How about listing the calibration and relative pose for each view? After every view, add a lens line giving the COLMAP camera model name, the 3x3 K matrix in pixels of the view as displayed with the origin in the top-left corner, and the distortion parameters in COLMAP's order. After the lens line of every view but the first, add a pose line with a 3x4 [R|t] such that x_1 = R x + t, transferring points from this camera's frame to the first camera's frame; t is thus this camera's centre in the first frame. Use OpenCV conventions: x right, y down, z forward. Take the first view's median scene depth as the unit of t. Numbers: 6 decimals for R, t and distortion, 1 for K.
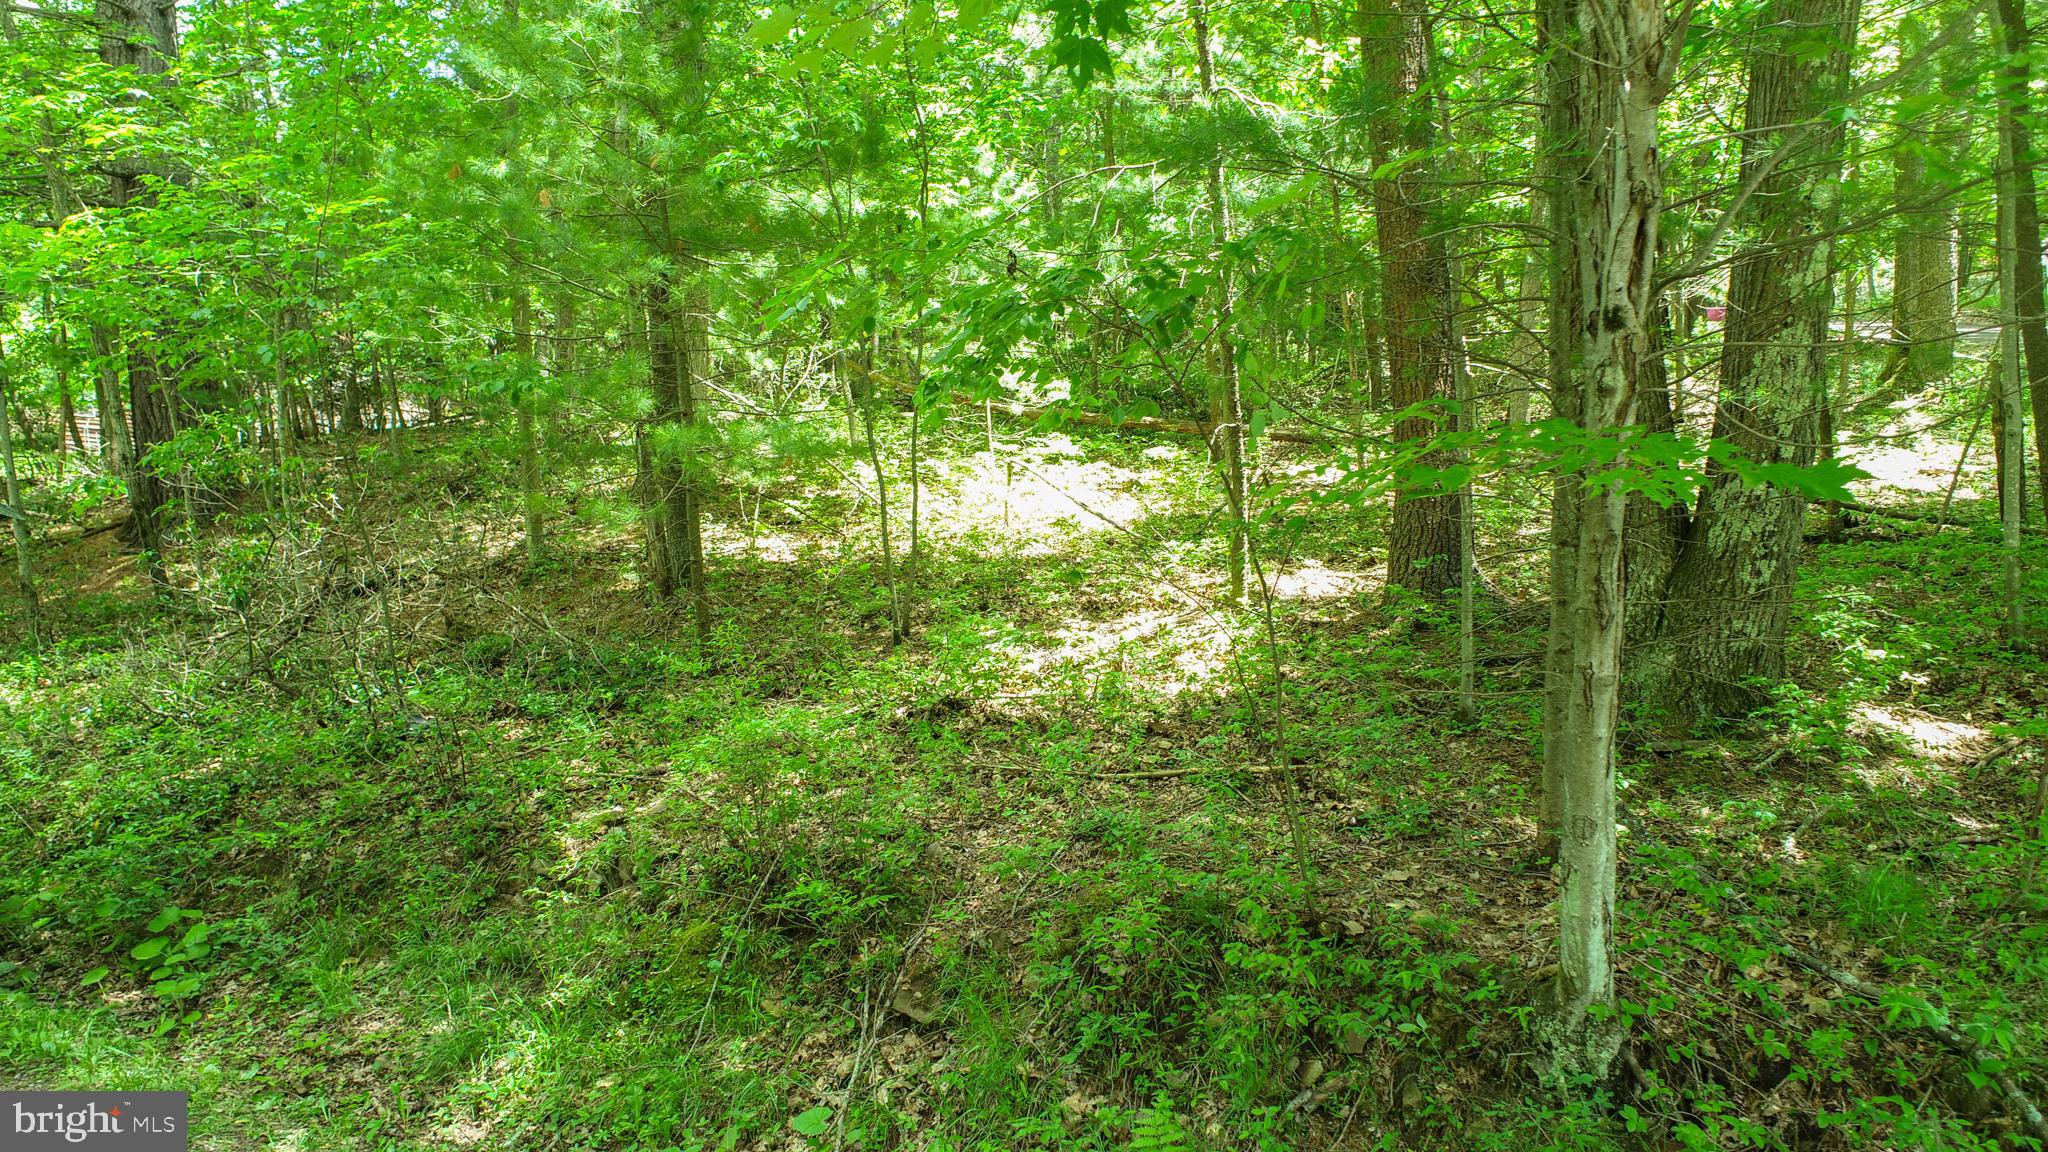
lens RADIAL K [[1398.6, 0, 1024.0], [0, 1398.6, 576.0], [0, 0, 1]] dist [-0.010418, 0.004153]
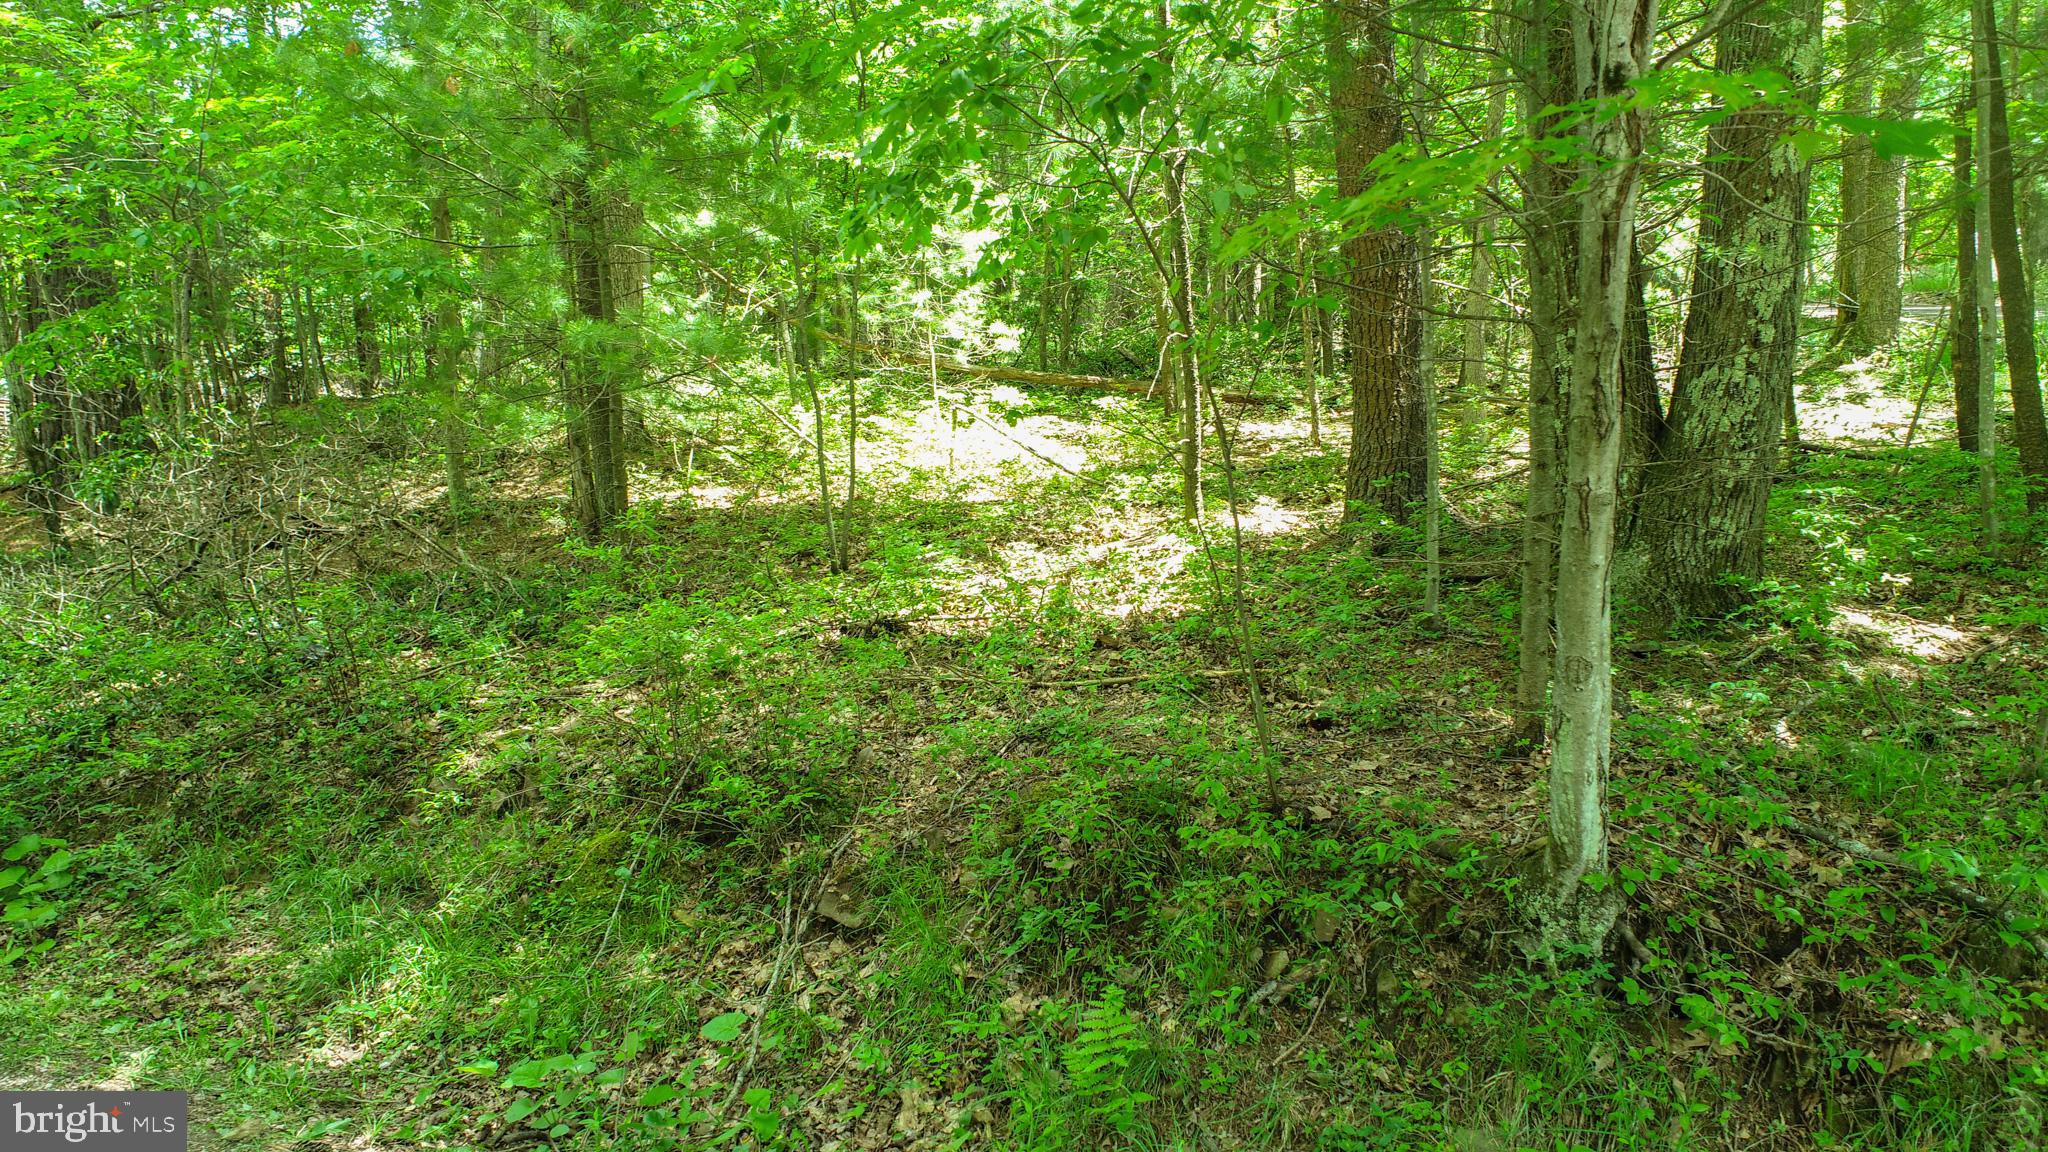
lens RADIAL K [[1398.6, 0, 1024.0], [0, 1398.6, 576.0], [0, 0, 1]] dist [-0.010418, 0.004153]
pose [[0.999385, -0.003628, 0.034887, 0.008456], [0.003535, 0.999990, 0.002725, 0.076964], [-0.034897, -0.002600, 0.999388, 0.074812]]
